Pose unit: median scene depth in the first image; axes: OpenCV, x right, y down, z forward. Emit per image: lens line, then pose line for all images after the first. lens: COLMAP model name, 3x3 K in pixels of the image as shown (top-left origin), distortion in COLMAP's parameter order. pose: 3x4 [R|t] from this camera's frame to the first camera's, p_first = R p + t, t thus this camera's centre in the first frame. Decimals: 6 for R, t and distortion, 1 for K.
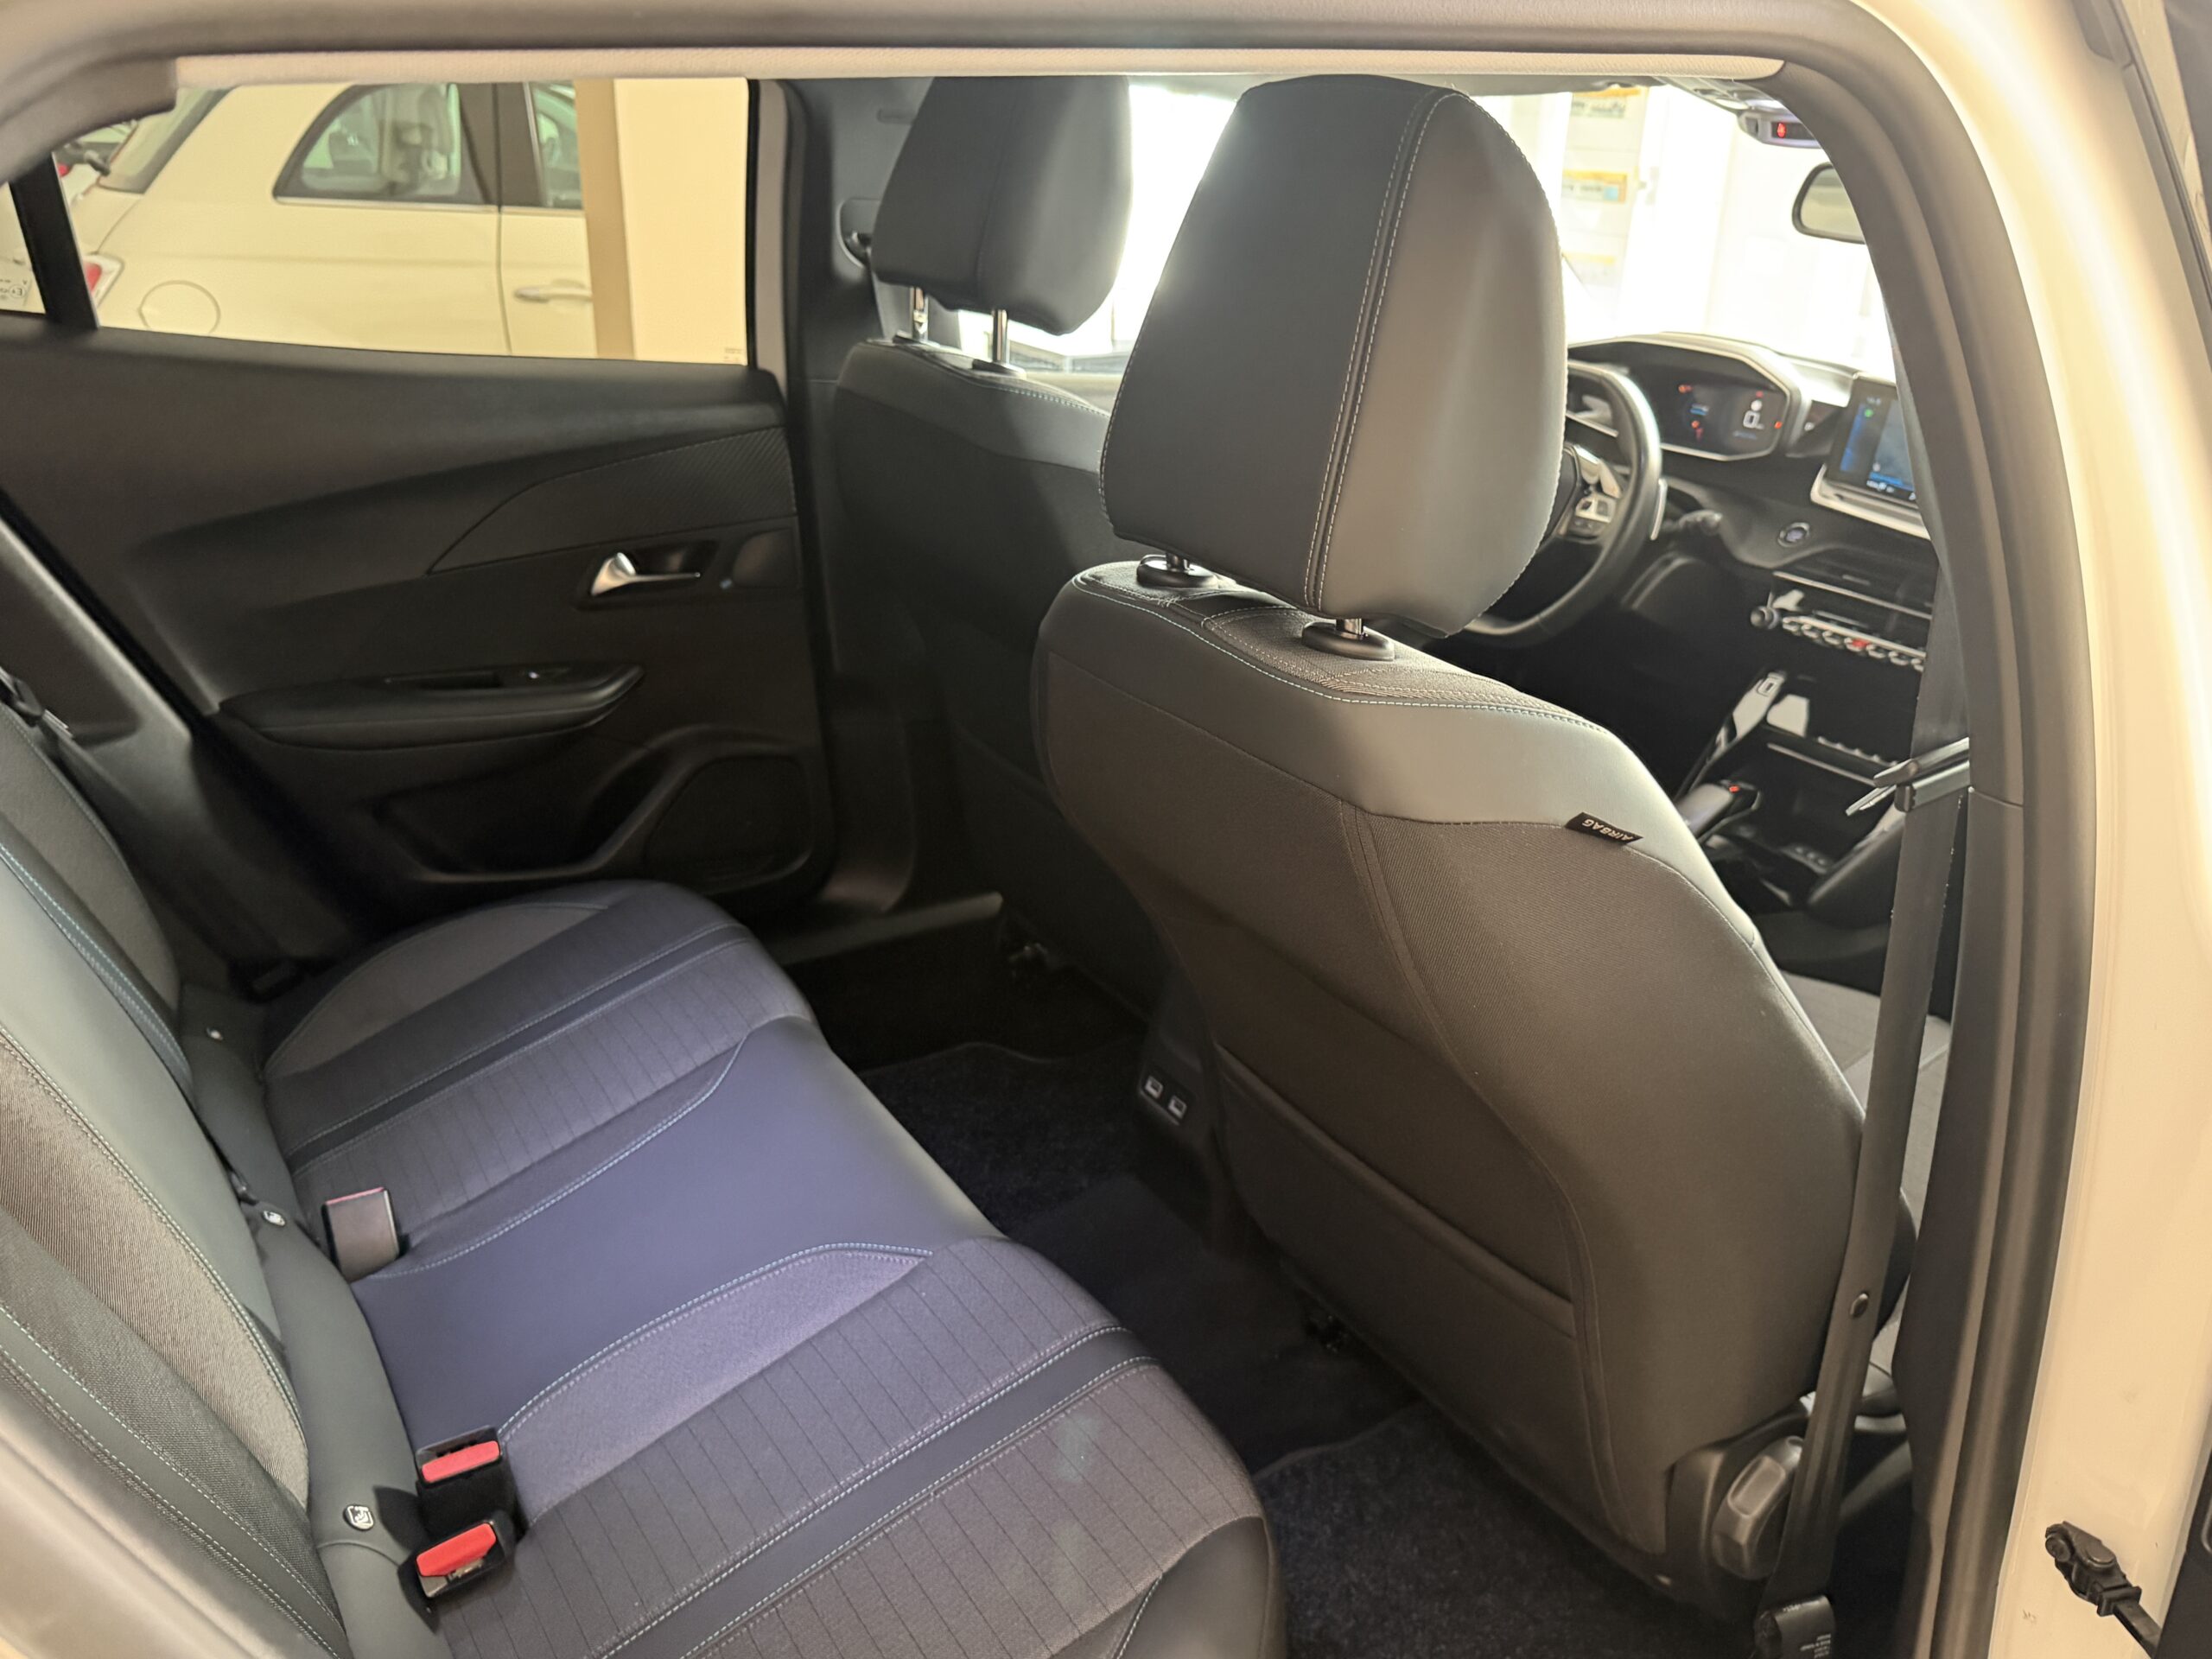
lens RADIAL K [[1663.4, 0, 1106.0], [0, 1663.4, 829.5], [0, 0, 1]] dist [0.060930, -0.135928]
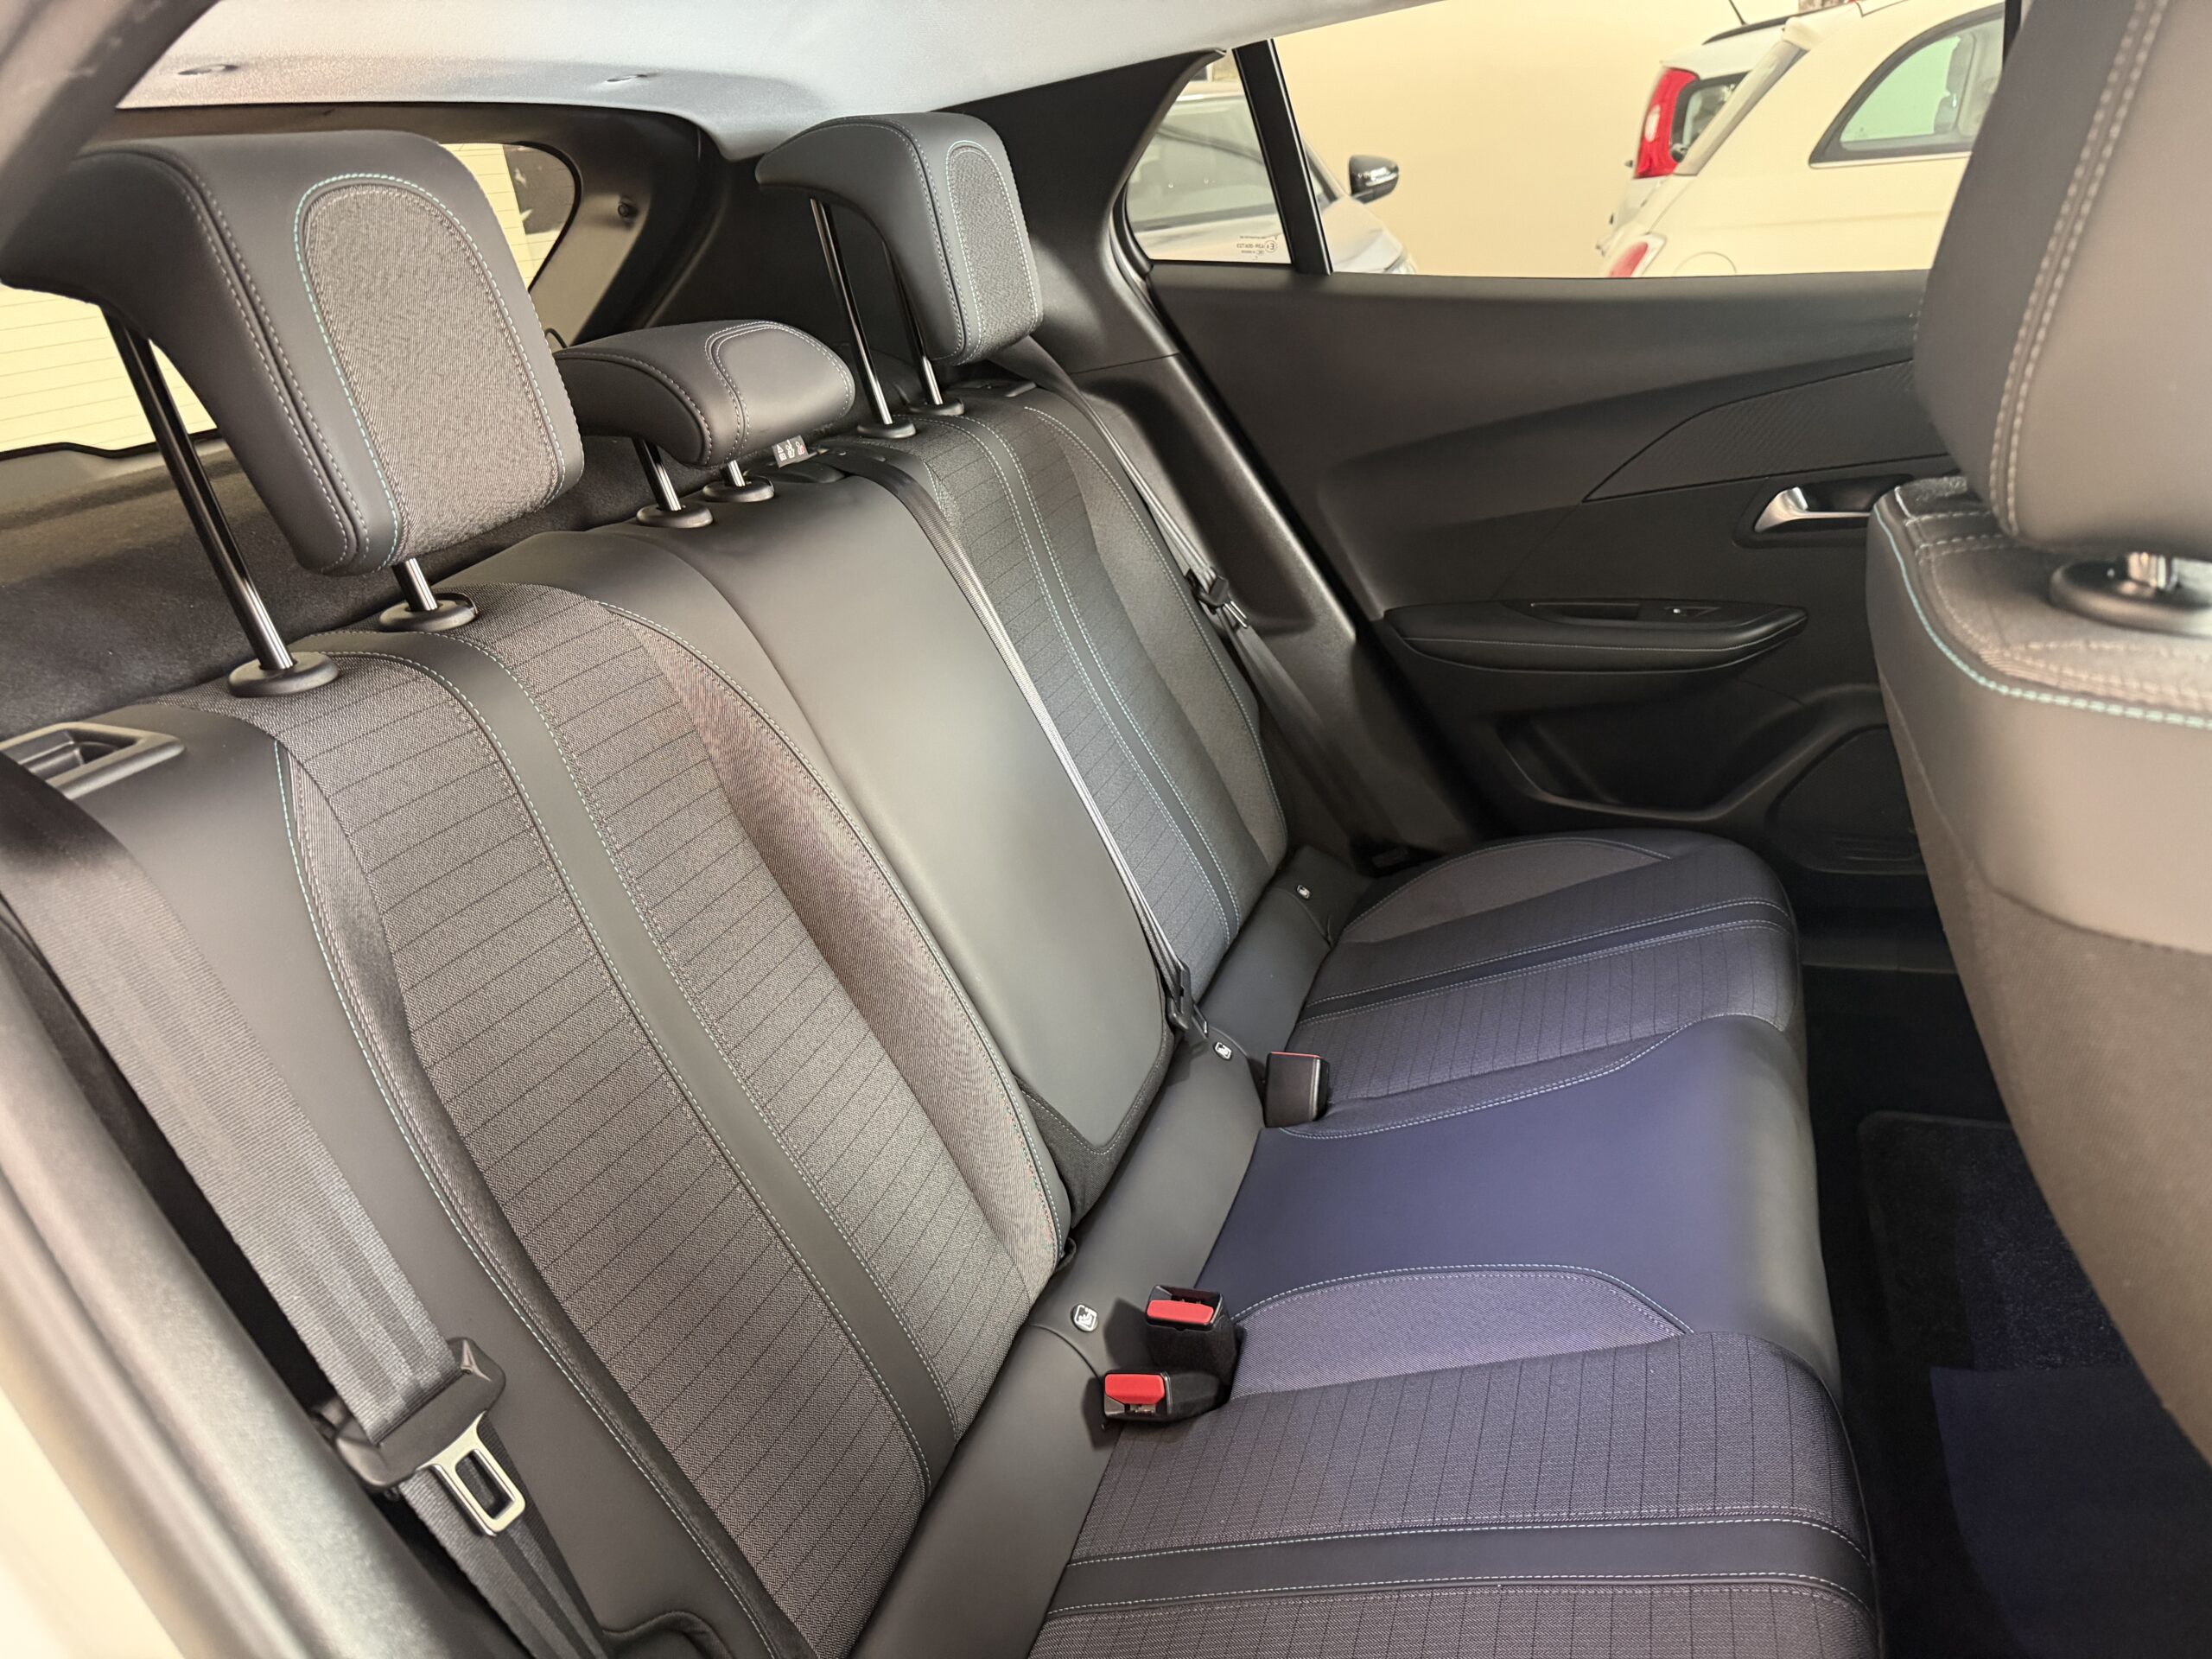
lens RADIAL K [[1513.1, 0, 1009.5], [0, 1513.1, 815.3], [0, 0, 1]] dist [0.134036, -0.210212]
pose [[0.624132, 0.188180, -0.758319, 0.127702], [-0.160391, 0.980751, 0.111368, -0.014537], [0.764679, 0.052119, 0.642300, 0.148528]]
